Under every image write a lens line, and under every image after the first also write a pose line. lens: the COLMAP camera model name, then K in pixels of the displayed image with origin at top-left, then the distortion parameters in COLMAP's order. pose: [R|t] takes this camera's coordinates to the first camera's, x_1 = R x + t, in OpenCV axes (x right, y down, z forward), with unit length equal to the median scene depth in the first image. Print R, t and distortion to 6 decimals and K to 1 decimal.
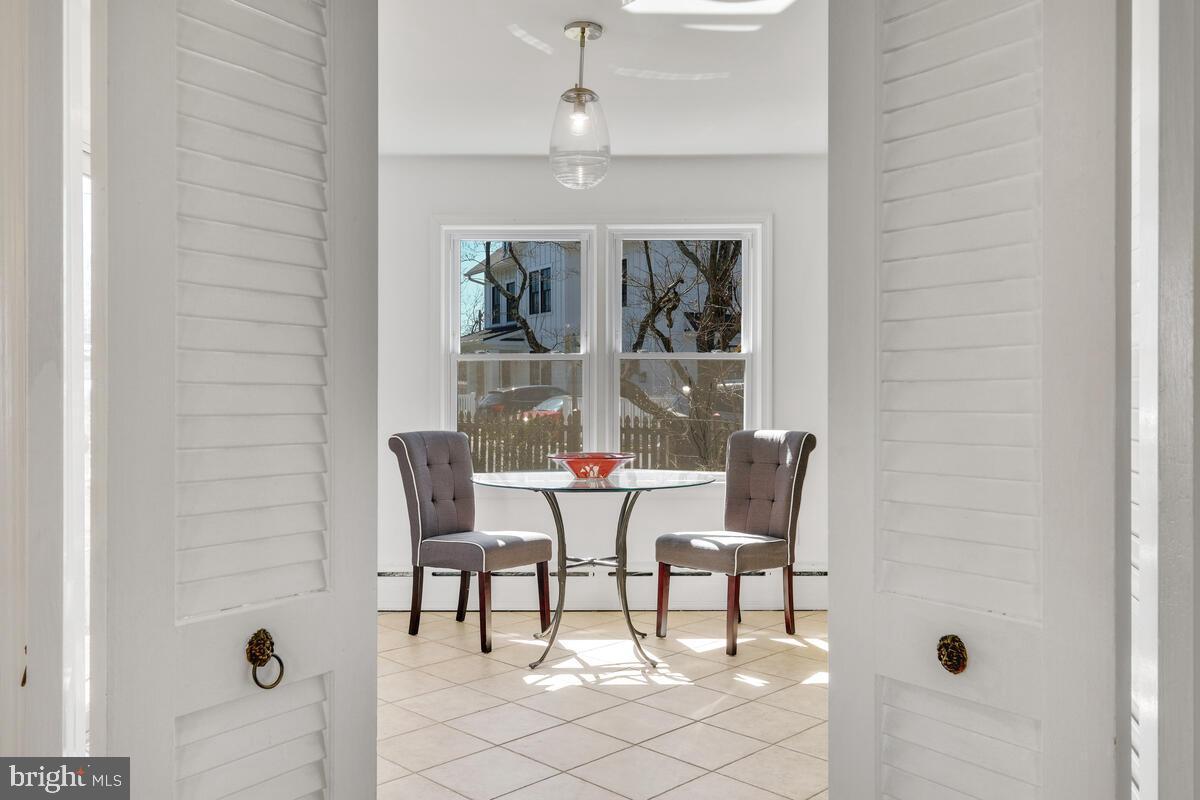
lens RADIAL K [[962.1, 0, 600.0], [0, 962.1, 400.0], [0, 0, 1]] dist [-0.003636, -0.001234]
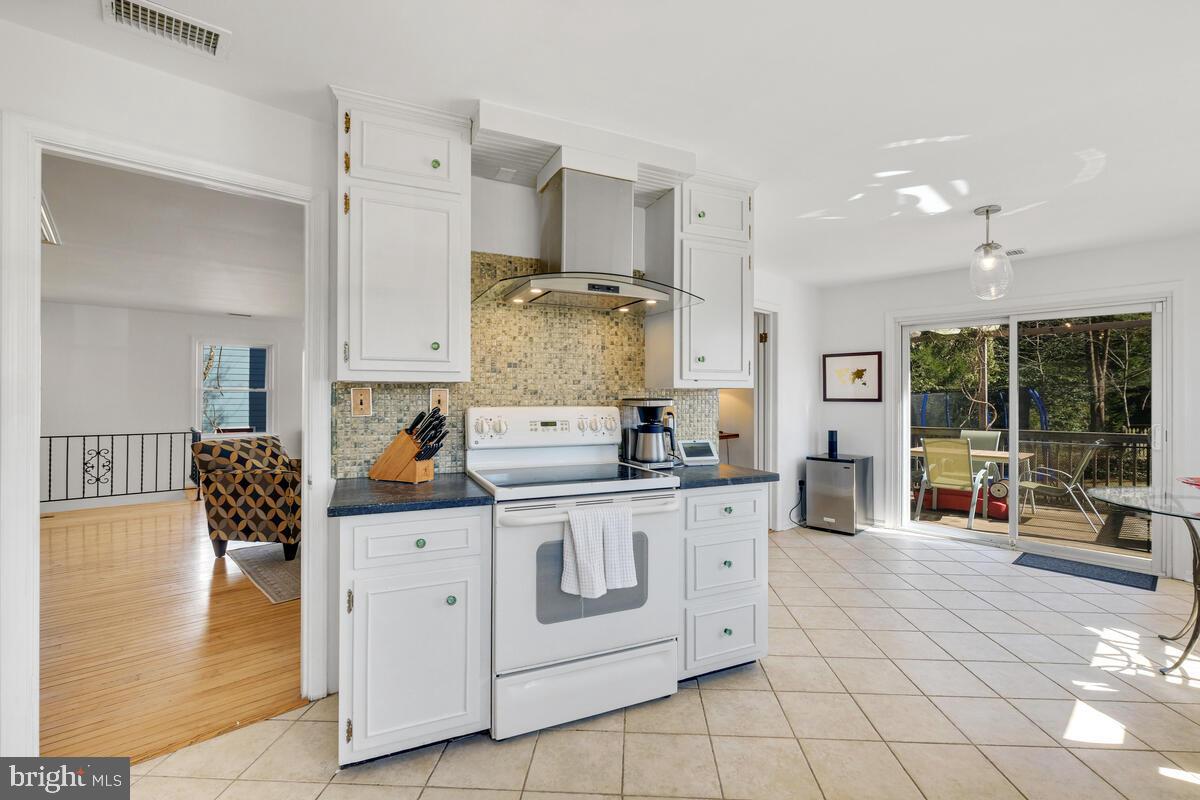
lens RADIAL K [[536.5, 0, 604.3], [0, 536.5, 394.8], [0, 0, 1]] dist [0.000801, 0.000136]
pose [[-0.743362, -0.002420, -0.668885, 0.886426], [-0.008956, 0.999940, 0.006335, -0.036664], [0.668830, 0.010700, -0.743338, 0.968860]]
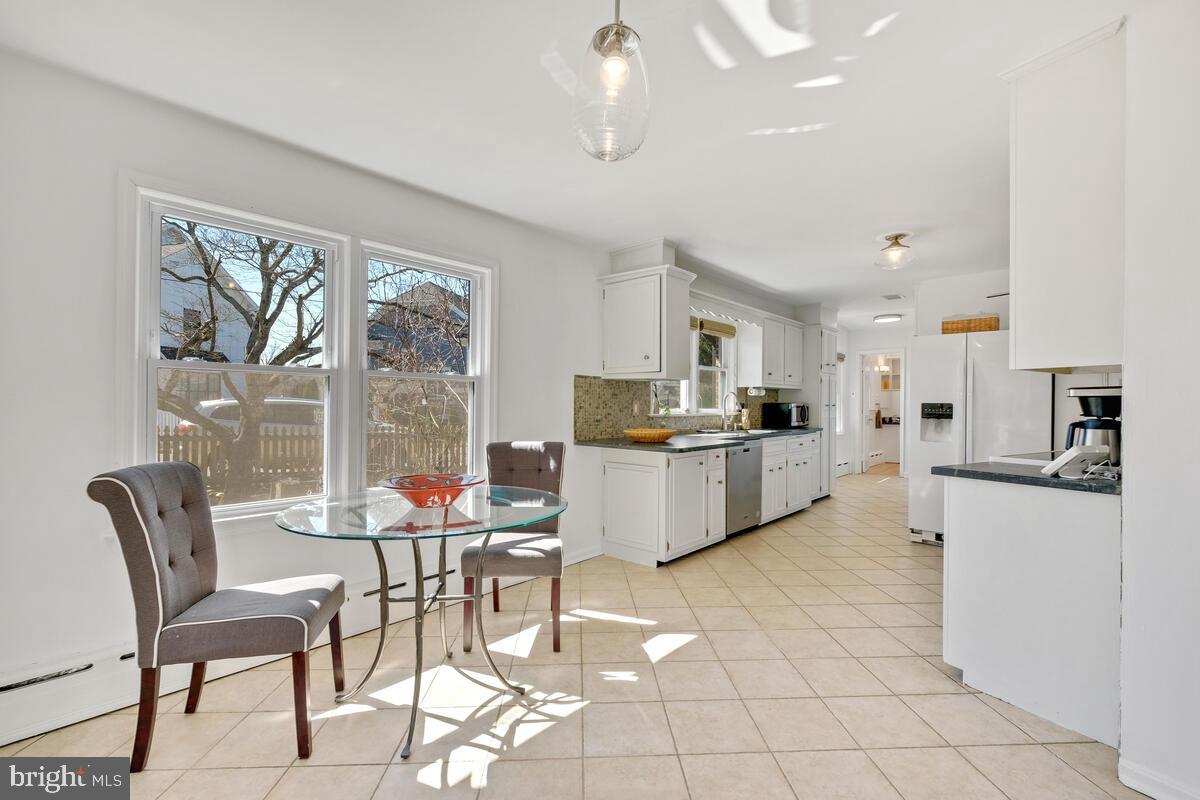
lens RADIAL K [[522.3, 0, 604.2], [0, 522.3, 403.9], [0, 0, 1]] dist [-0.002725, 0.000033]
pose [[0.672702, 0.007785, 0.739872, -0.264622], [0.001113, 0.999933, -0.011533, -0.008177], [-0.739912, 0.008582, 0.672649, 0.551356]]
